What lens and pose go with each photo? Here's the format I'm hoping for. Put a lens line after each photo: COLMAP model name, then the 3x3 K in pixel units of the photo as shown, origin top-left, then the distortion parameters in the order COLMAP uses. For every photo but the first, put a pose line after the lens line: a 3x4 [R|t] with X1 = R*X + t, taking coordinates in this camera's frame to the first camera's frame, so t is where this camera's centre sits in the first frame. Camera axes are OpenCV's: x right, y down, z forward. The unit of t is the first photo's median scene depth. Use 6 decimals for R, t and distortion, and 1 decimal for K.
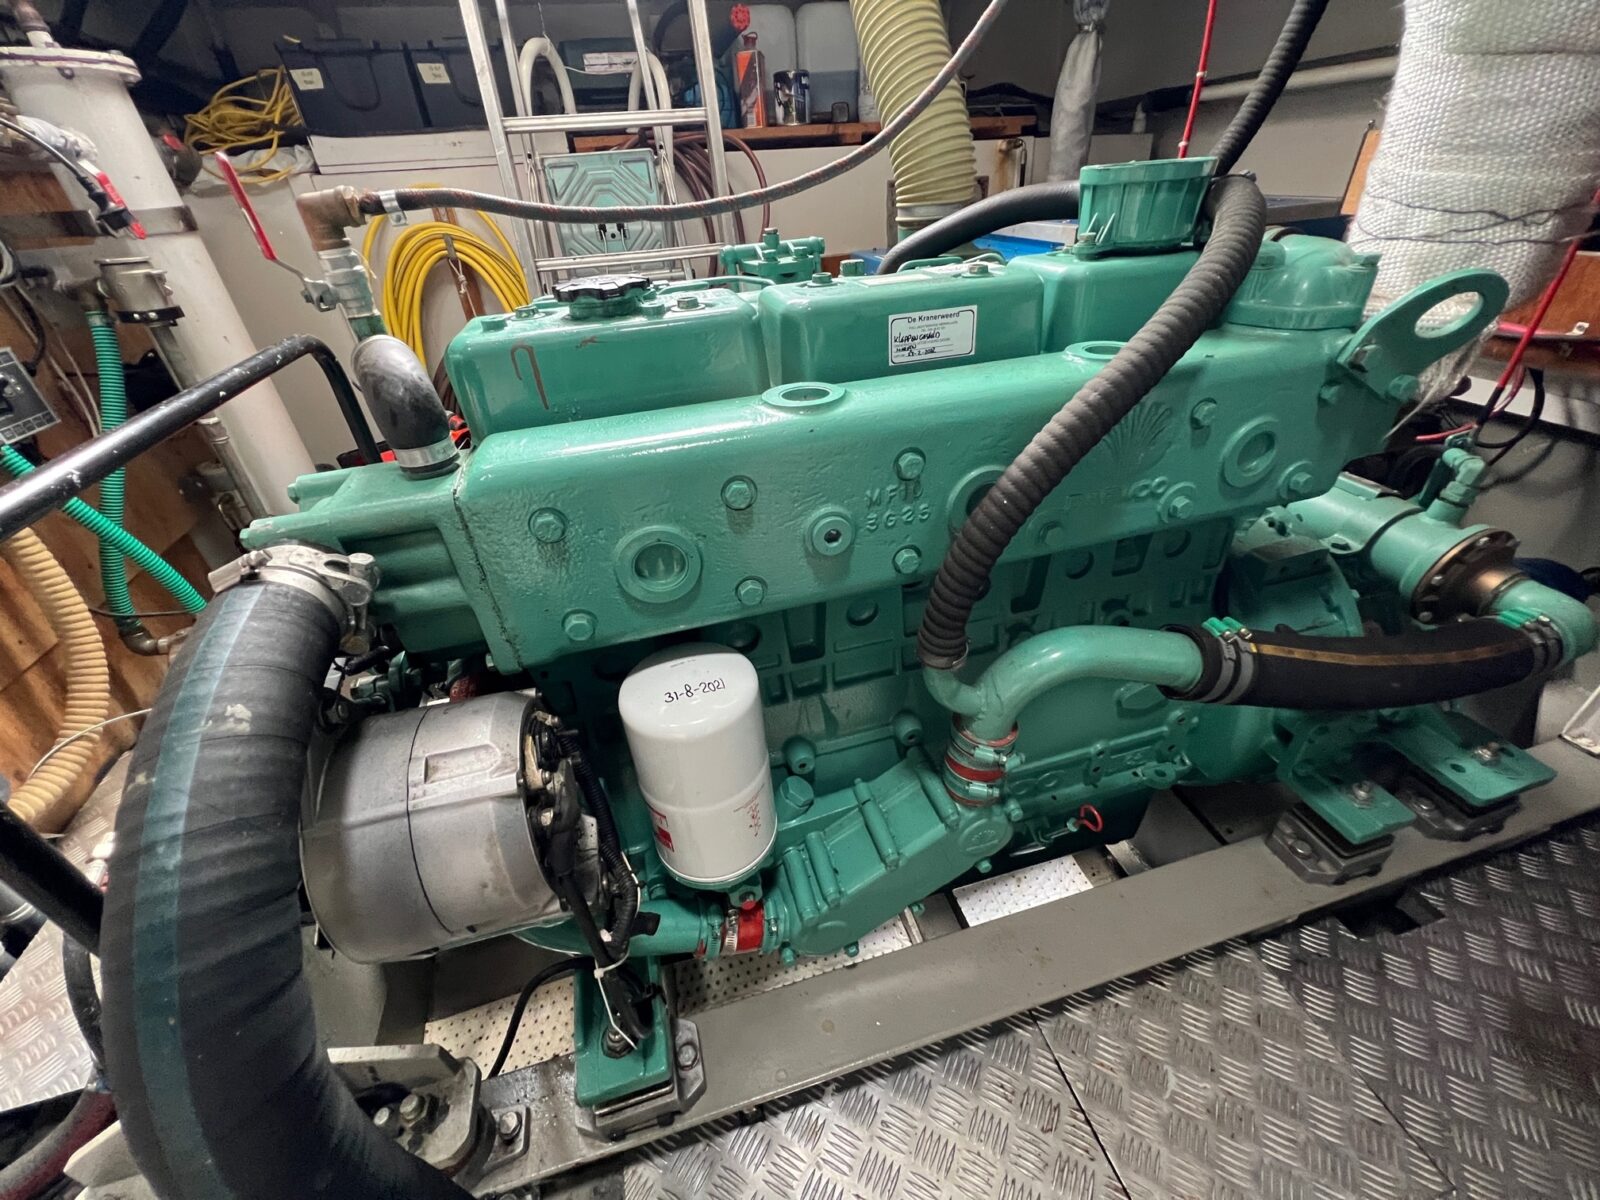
lens RADIAL K [[637.6, 0, 803.4], [0, 637.6, 599.0], [0, 0, 1]] dist [-0.001810, -0.000112]
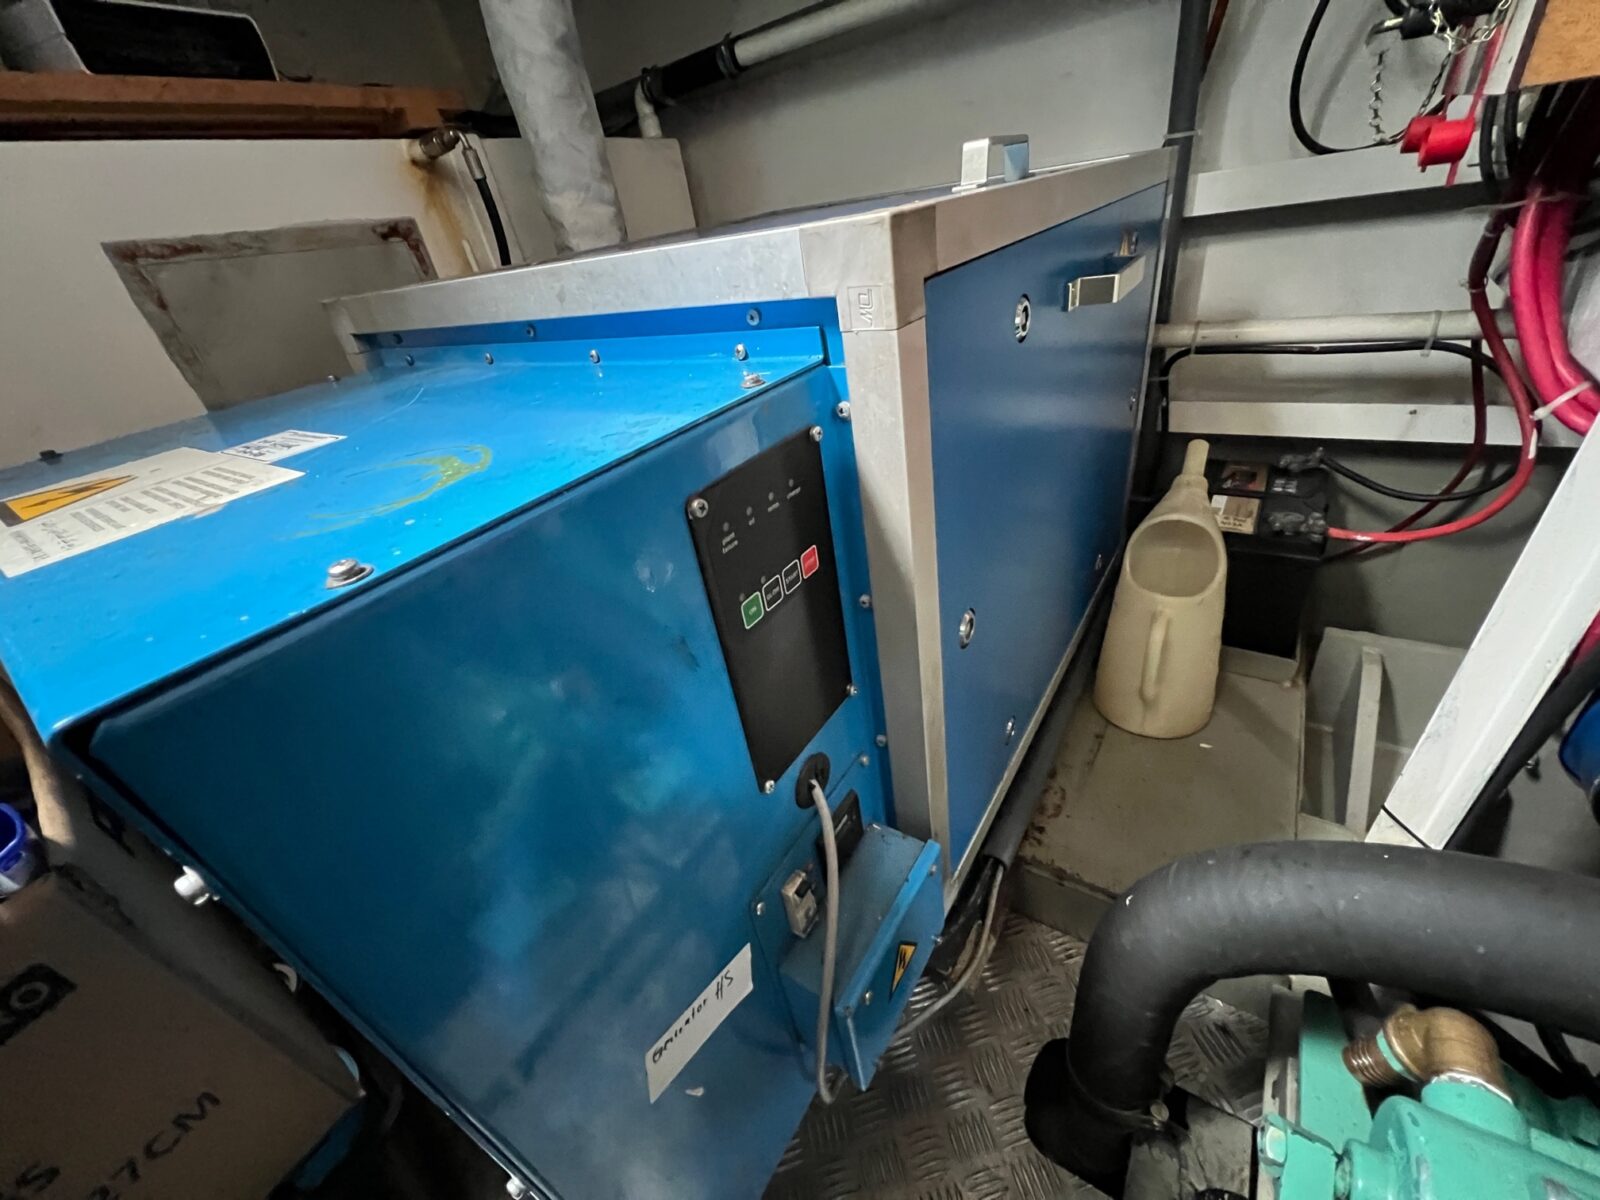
lens RADIAL K [[637.6, 0, 797.7], [0, 637.6, 597.6], [0, 0, 1]] dist [-0.001810, -0.000112]
pose [[0.757950, -0.387428, 0.524796, 0.161478], [0.445803, 0.894973, 0.016847, -0.320365], [-0.476205, 0.221187, 0.851061, 0.562594]]
